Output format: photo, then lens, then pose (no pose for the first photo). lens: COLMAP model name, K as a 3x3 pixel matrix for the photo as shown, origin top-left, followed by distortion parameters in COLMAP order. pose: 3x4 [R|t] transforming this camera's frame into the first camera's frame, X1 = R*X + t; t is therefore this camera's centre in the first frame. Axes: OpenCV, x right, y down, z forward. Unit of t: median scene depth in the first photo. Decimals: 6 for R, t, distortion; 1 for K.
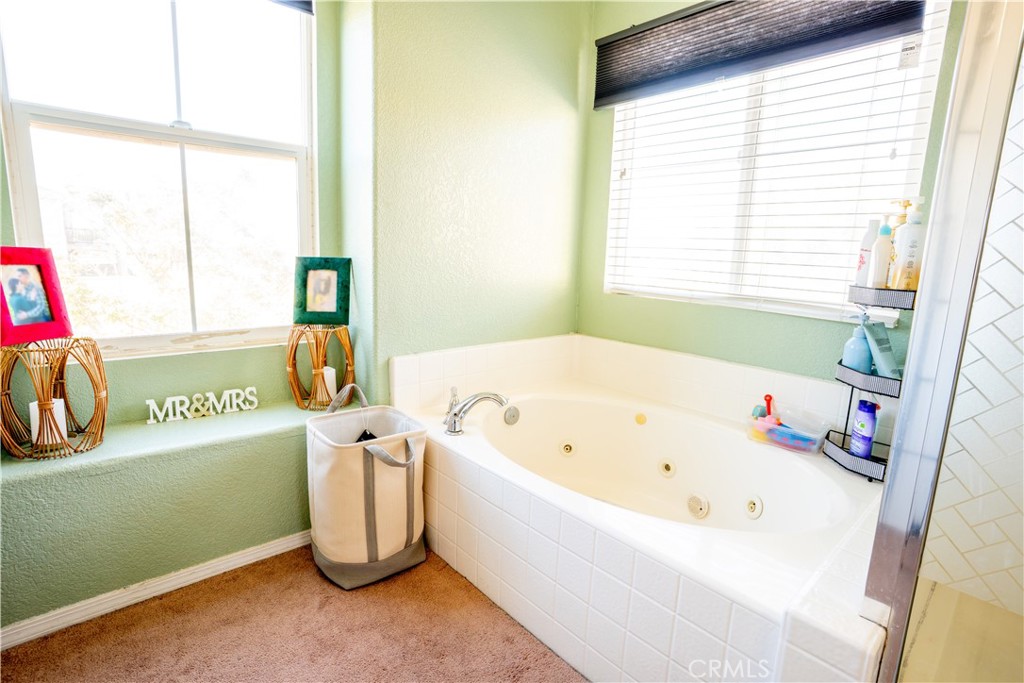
lens RADIAL K [[507.2, 0, 512.0], [0, 507.2, 341.5], [0, 0, 1]] dist [-0.074225, 0.034547]
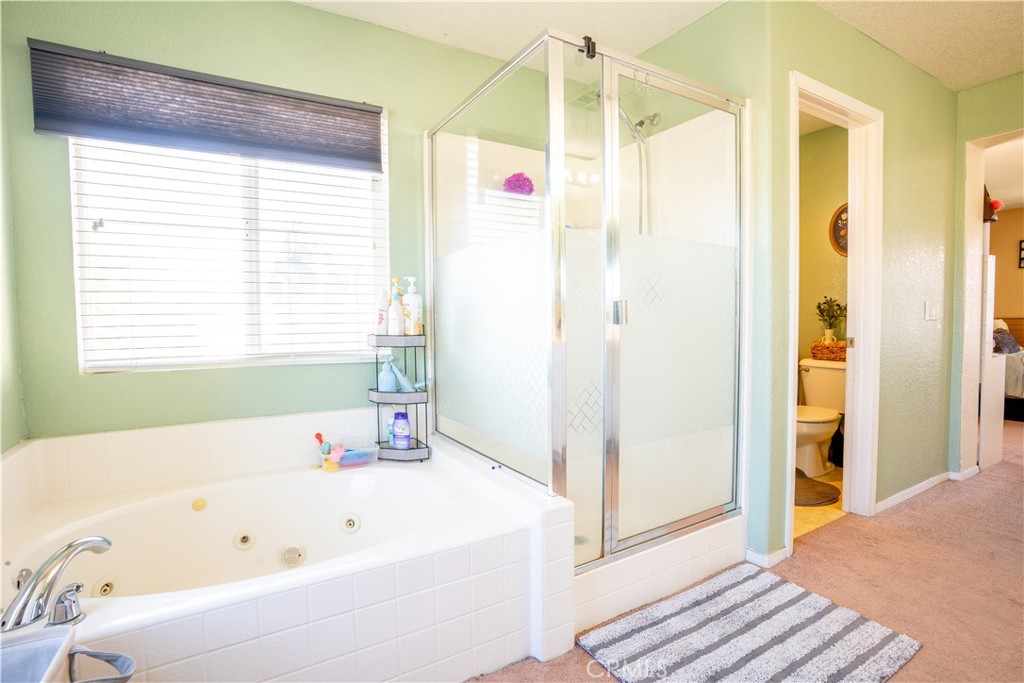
lens RADIAL K [[507.2, 0, 512.0], [0, 507.2, 341.5], [0, 0, 1]] dist [-0.074225, 0.034547]
pose [[0.174172, -0.081614, 0.981327, -0.540447], [0.187005, 0.981165, 0.048410, -0.076063], [-0.966795, 0.175082, 0.186153, 0.291378]]
